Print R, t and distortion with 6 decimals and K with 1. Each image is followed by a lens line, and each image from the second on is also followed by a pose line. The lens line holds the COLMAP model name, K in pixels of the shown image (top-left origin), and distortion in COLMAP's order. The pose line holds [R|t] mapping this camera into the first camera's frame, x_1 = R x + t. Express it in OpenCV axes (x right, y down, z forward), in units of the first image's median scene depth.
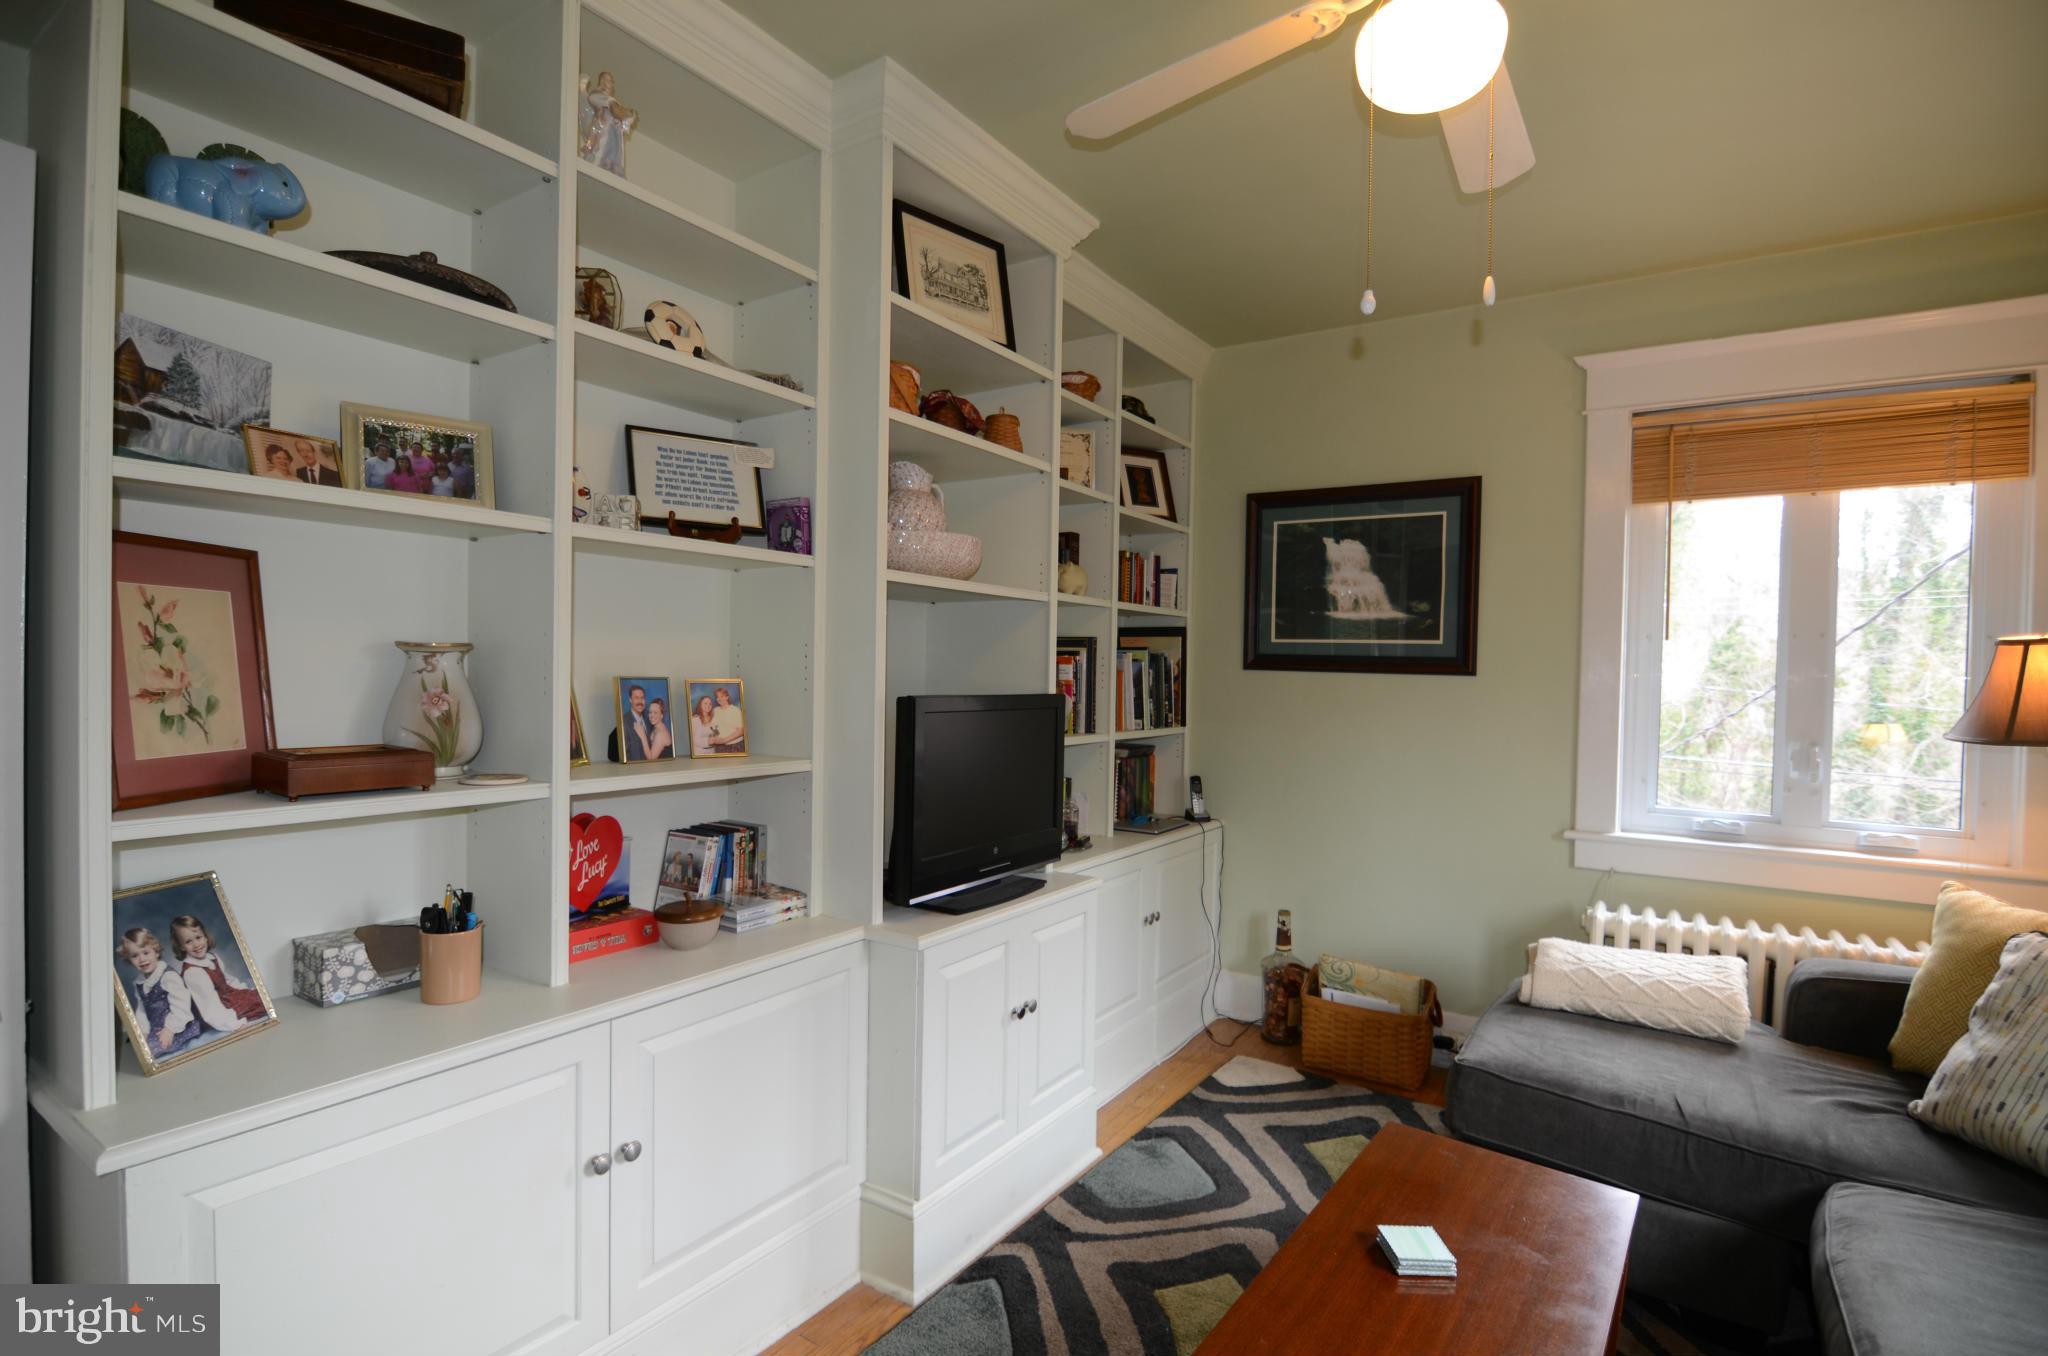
lens RADIAL K [[991.3, 0, 1012.6], [0, 991.3, 692.1], [0, 0, 1]] dist [0.001408, -0.012889]
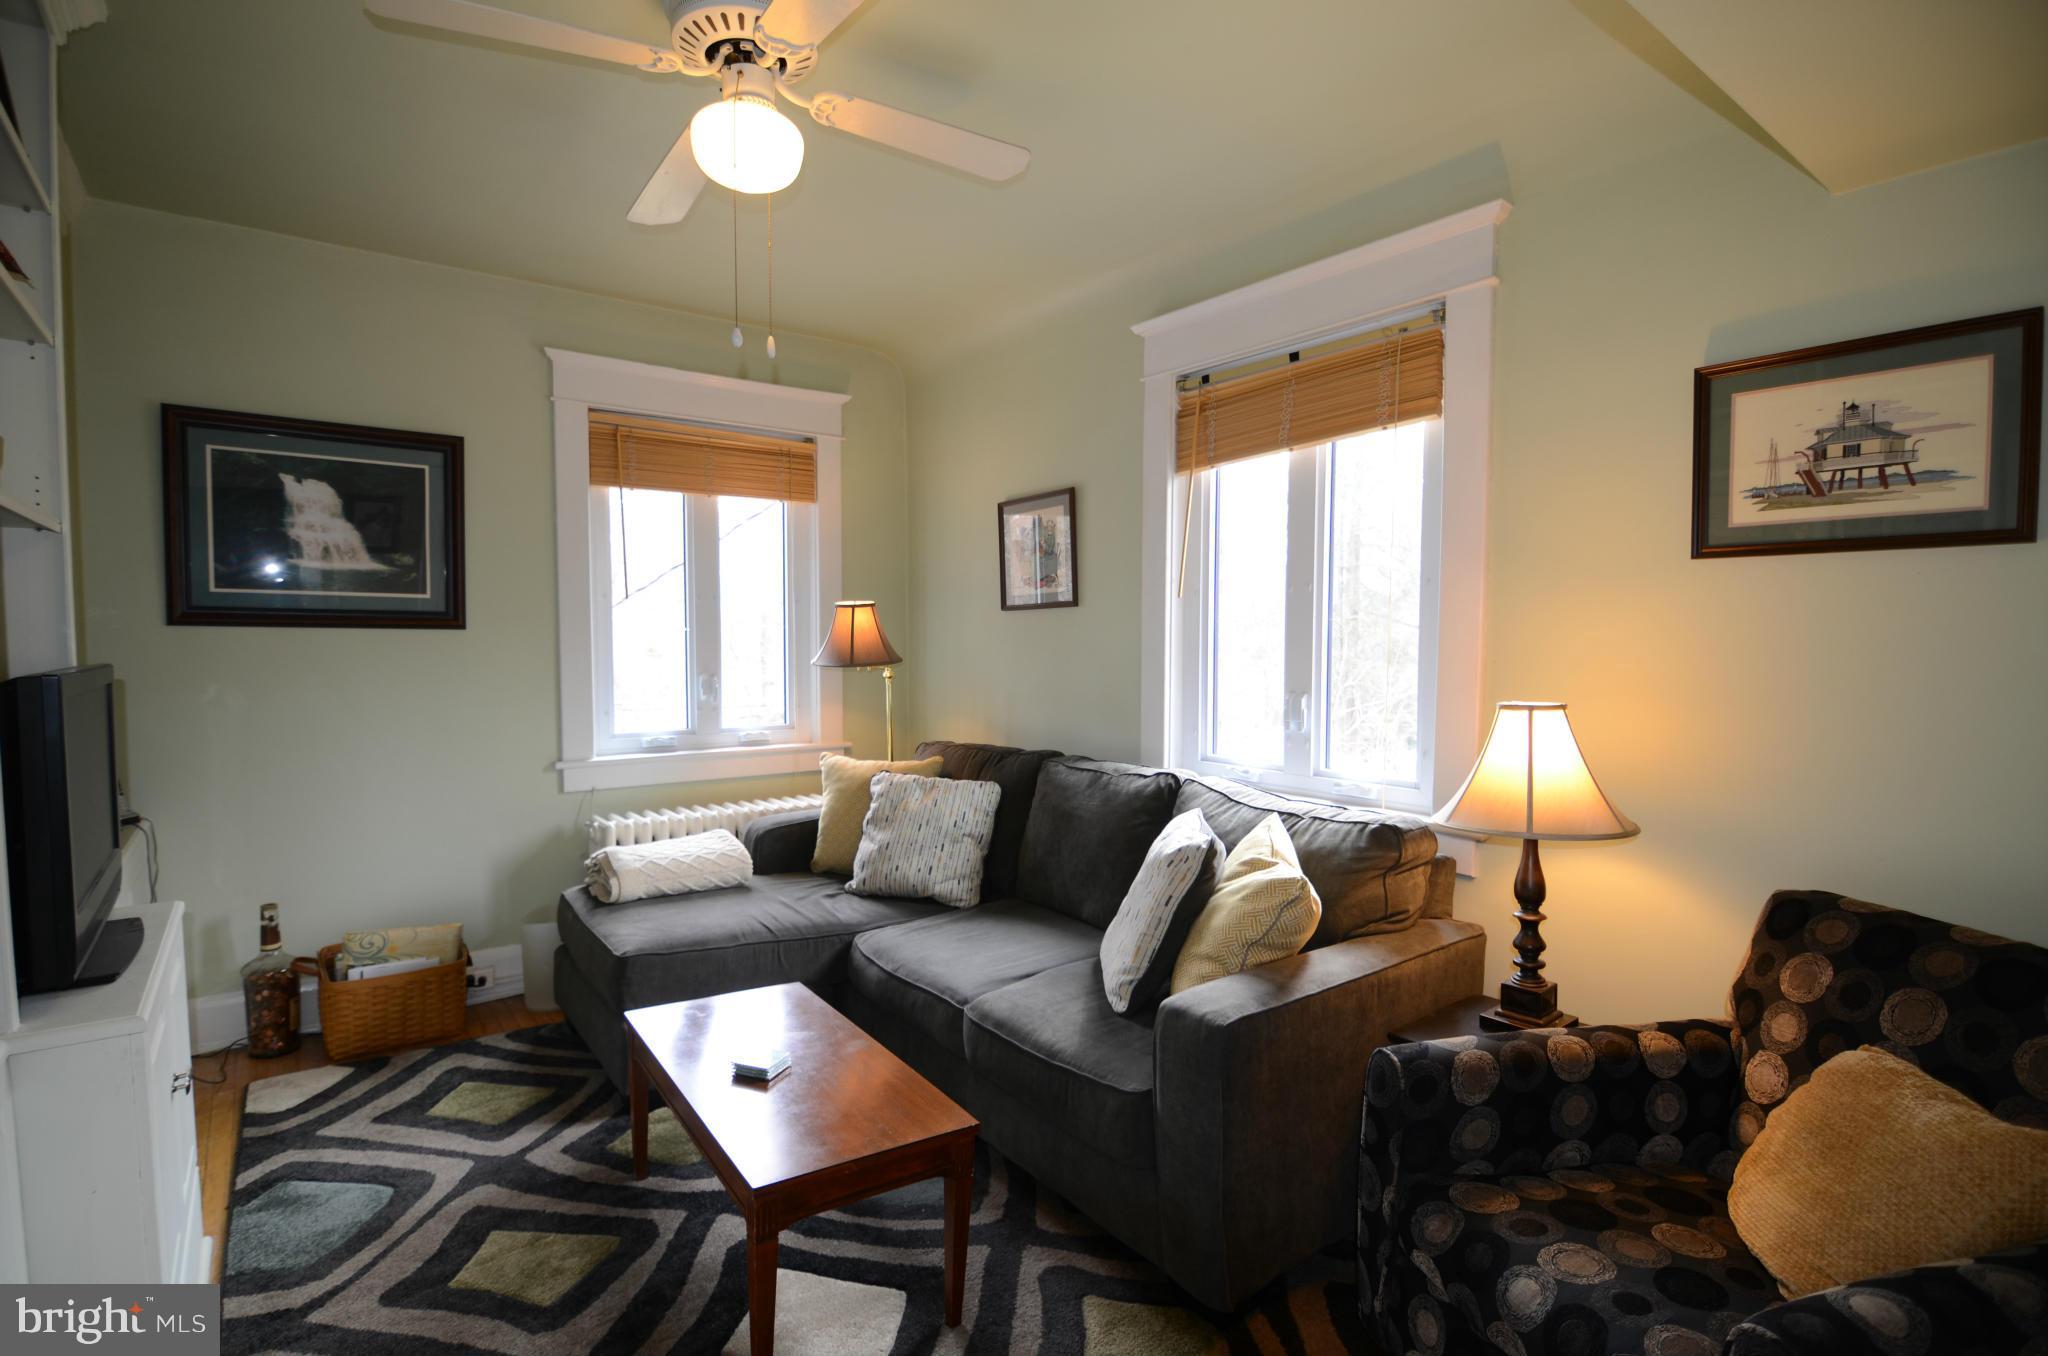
lens RADIAL K [[991.3, 0, 1012.6], [0, 991.3, 692.1], [0, 0, 1]] dist [0.001408, -0.012889]
pose [[0.326738, -0.073699, 0.942237, -0.375029], [0.022525, 0.997279, 0.070193, -0.012174], [-0.944847, -0.001711, 0.327509, 0.126465]]
